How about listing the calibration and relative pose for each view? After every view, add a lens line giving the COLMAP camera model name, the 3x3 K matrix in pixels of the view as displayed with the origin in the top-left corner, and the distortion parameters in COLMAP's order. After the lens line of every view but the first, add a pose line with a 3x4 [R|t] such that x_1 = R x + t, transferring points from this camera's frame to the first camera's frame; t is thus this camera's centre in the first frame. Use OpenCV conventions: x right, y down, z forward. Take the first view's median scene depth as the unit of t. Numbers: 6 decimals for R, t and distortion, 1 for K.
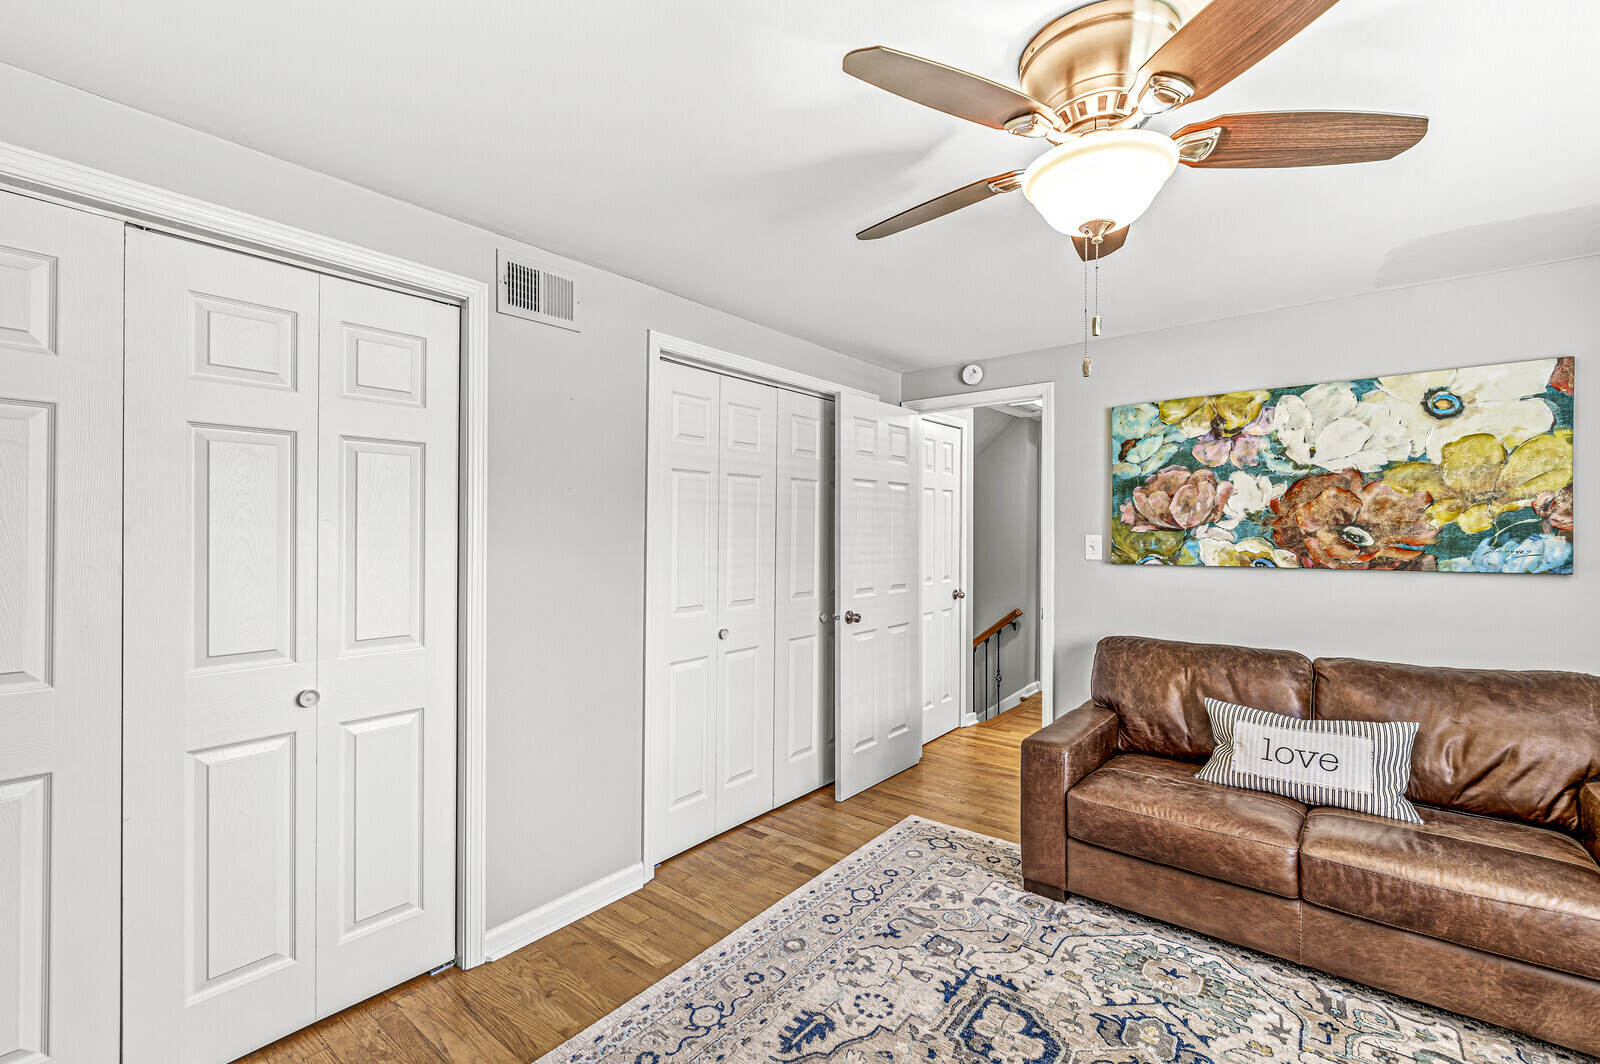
lens RADIAL K [[690.7, 0, 803.4], [0, 690.7, 523.5], [0, 0, 1]] dist [-0.001440, -0.000433]
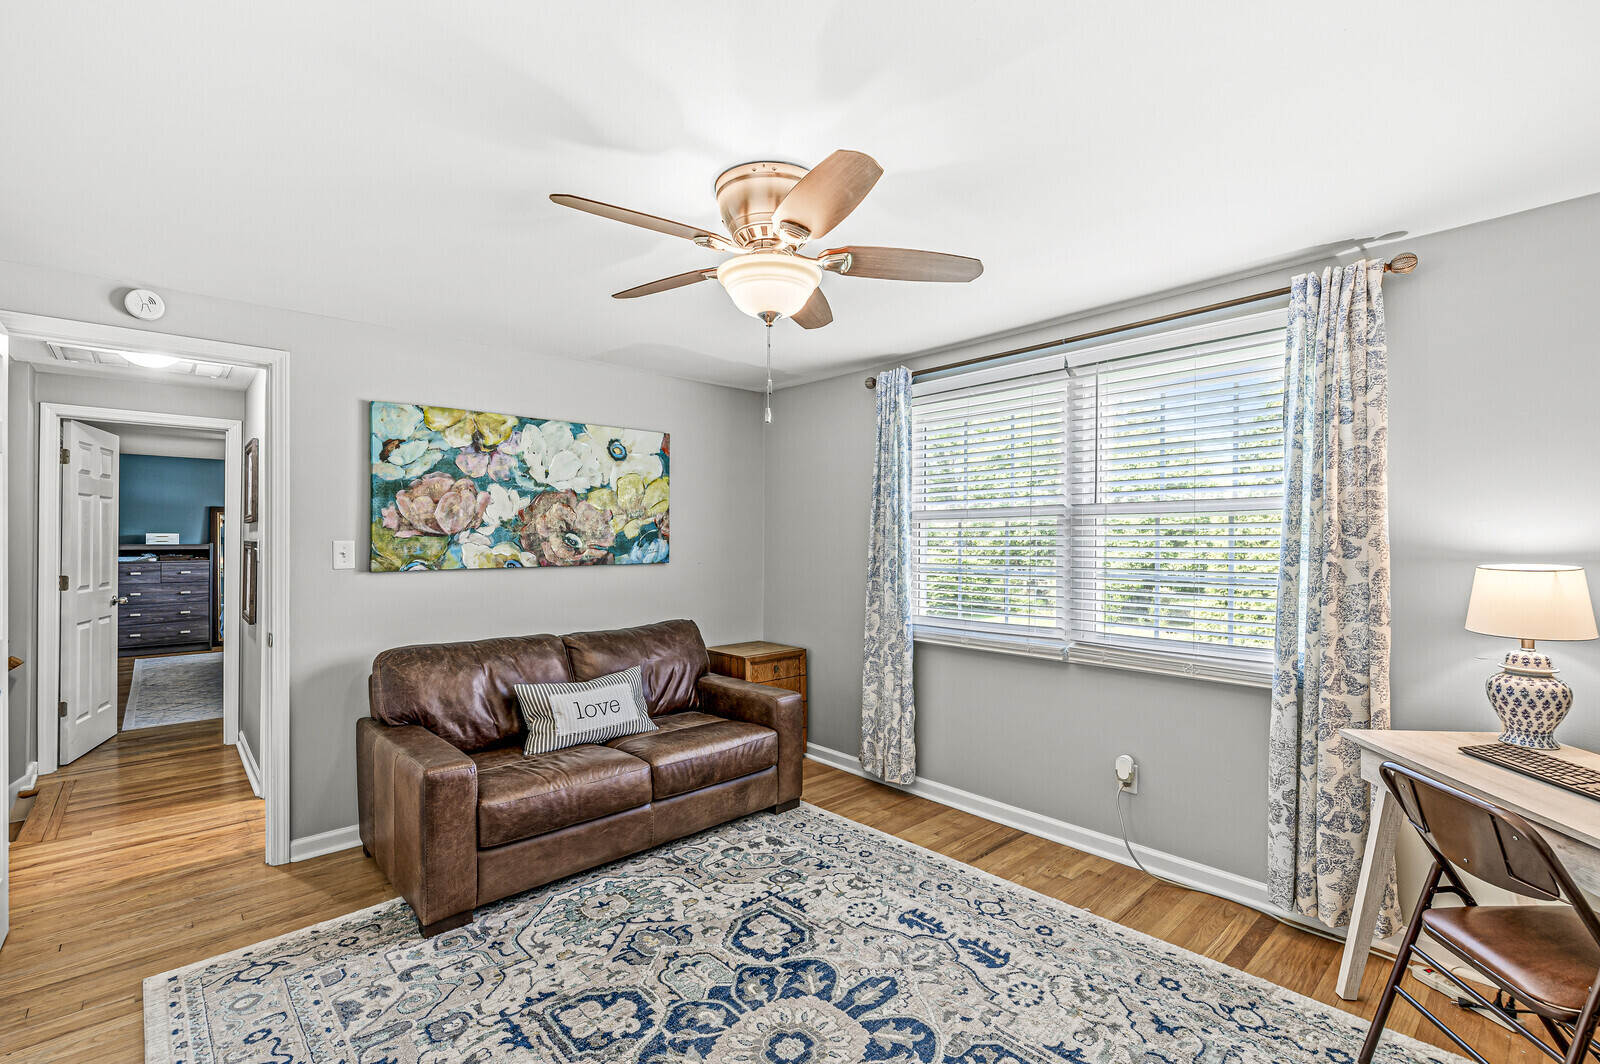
lens RADIAL K [[709.1, 0, 800.0], [0, 709.1, 532.0], [0, 0, 1]] dist [0.000204, -0.000215]
pose [[0.149732, 0.008491, 0.988690, -0.509073], [-0.011838, 0.999907, -0.006795, 0.006370], [-0.988656, -0.010686, 0.149818, 0.384615]]
